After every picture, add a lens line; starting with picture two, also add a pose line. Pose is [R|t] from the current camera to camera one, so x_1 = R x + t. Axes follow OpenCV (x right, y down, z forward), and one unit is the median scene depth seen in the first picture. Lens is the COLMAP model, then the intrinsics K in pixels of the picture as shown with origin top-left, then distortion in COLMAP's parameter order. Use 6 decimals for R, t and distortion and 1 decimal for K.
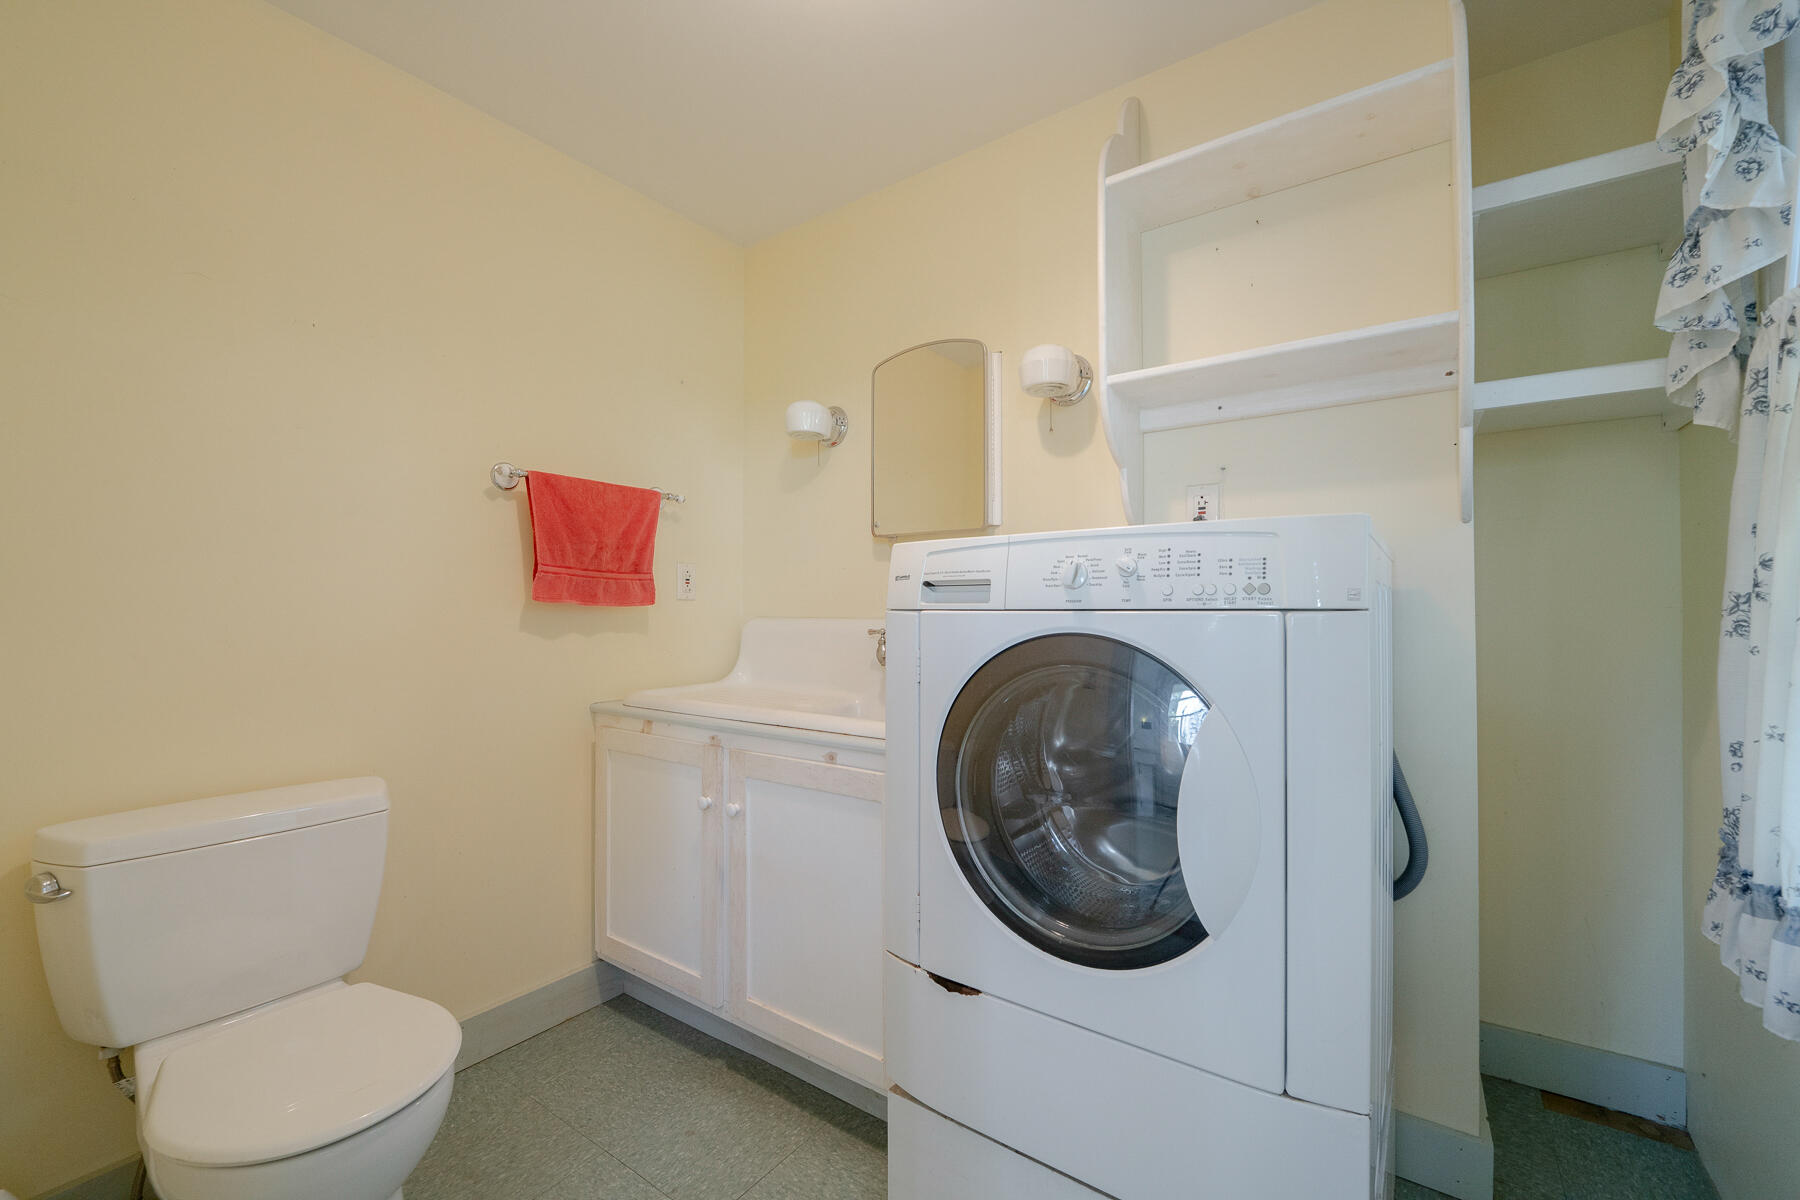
lens RADIAL K [[731.5, 0, 900.0], [0, 731.5, 600.0], [0, 0, 1]] dist [-0.007120, -0.003720]
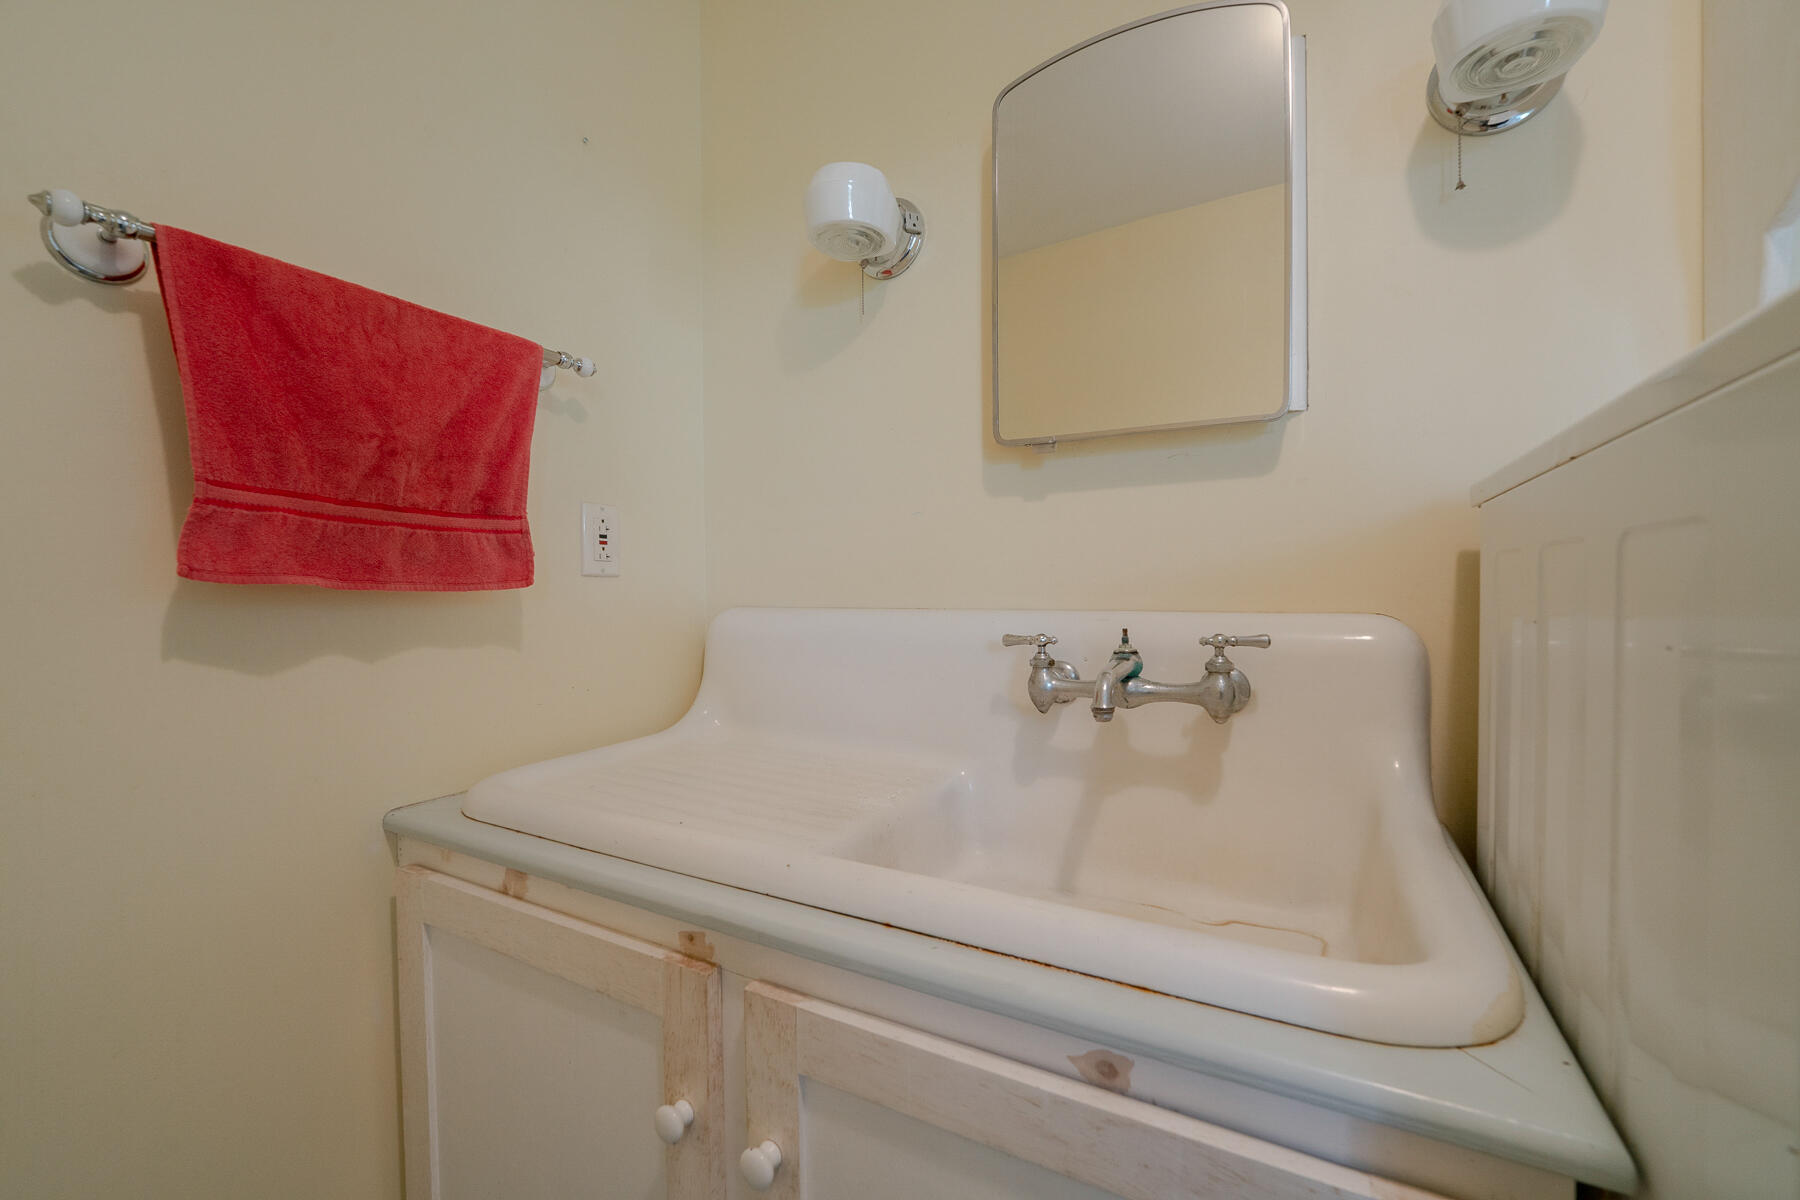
lens RADIAL K [[731.5, 0, 900.0], [0, 731.5, 600.0], [0, 0, 1]] dist [-0.007120, -0.003720]
pose [[0.993224, -0.009977, 0.115790, -0.167352], [0.006381, 0.999487, 0.031389, 0.002147], [-0.116044, -0.030438, 0.992778, 0.543501]]
